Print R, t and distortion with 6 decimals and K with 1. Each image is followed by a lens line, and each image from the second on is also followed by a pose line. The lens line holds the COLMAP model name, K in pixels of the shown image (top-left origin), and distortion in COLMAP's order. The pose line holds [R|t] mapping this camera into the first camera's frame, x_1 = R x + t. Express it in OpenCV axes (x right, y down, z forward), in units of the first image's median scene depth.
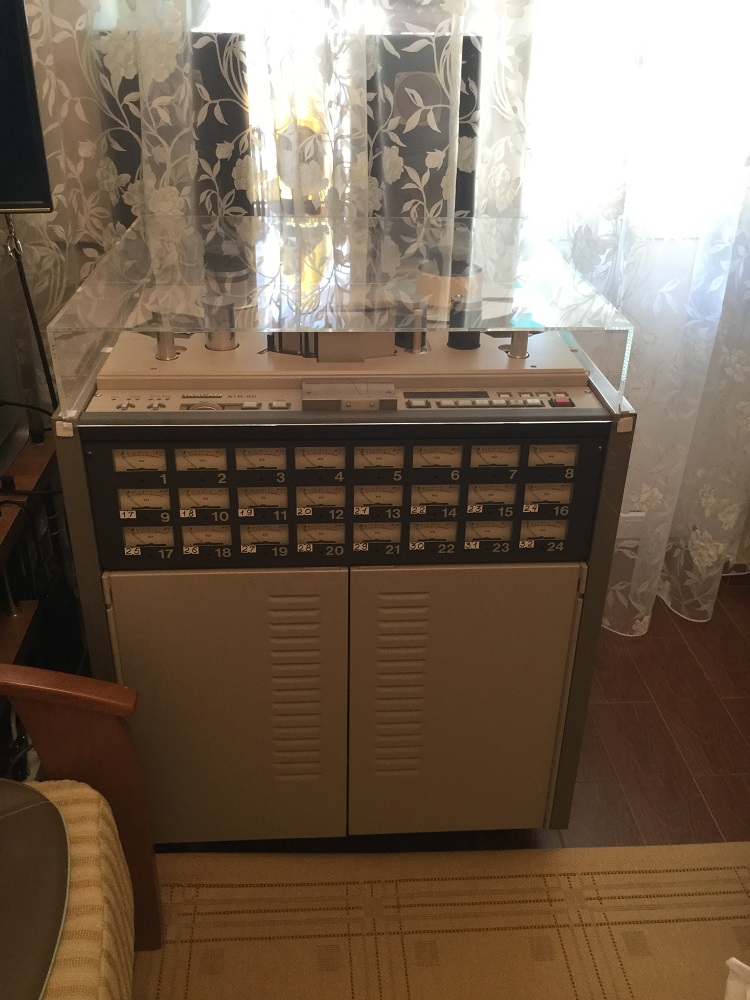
lens RADIAL K [[914.7, 0, 373.7], [0, 914.7, 500.4], [0, 0, 1]] dist [0.024882, 0.000000]
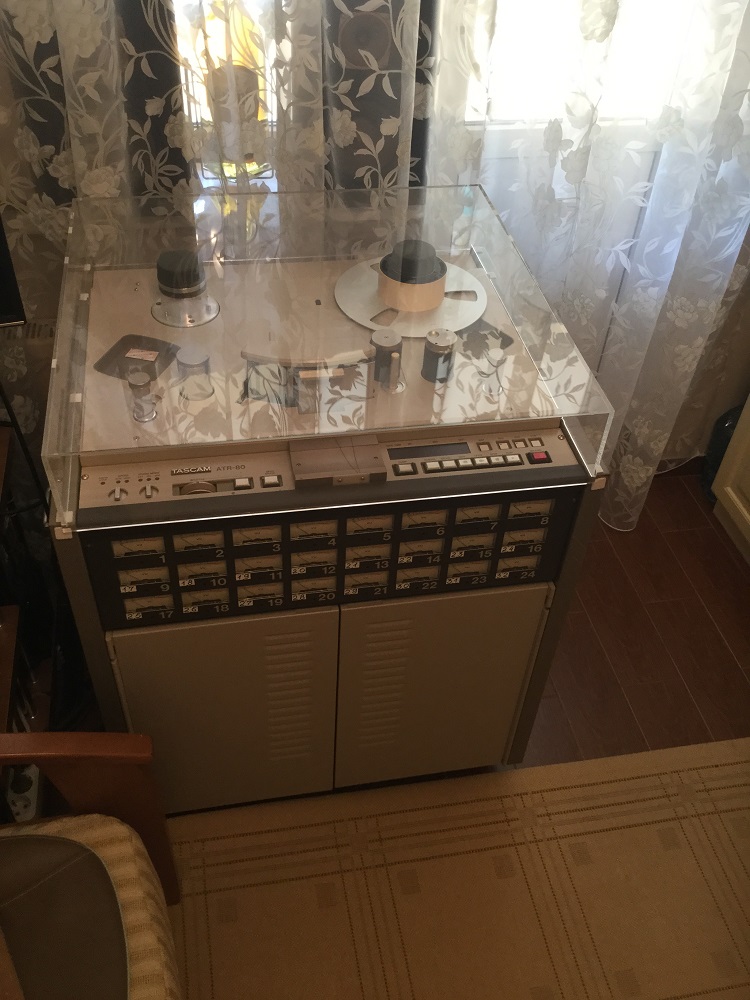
lens RADIAL K [[914.7, 0, 380.1], [0, 914.7, 510.1], [0, 0, 1]] dist [0.024882, 0.000000]
pose [[0.991835, -0.060426, 0.112300, -0.080130], [0.027627, 0.961513, 0.273366, -0.280396], [-0.124496, -0.268031, 0.955332, 0.003797]]
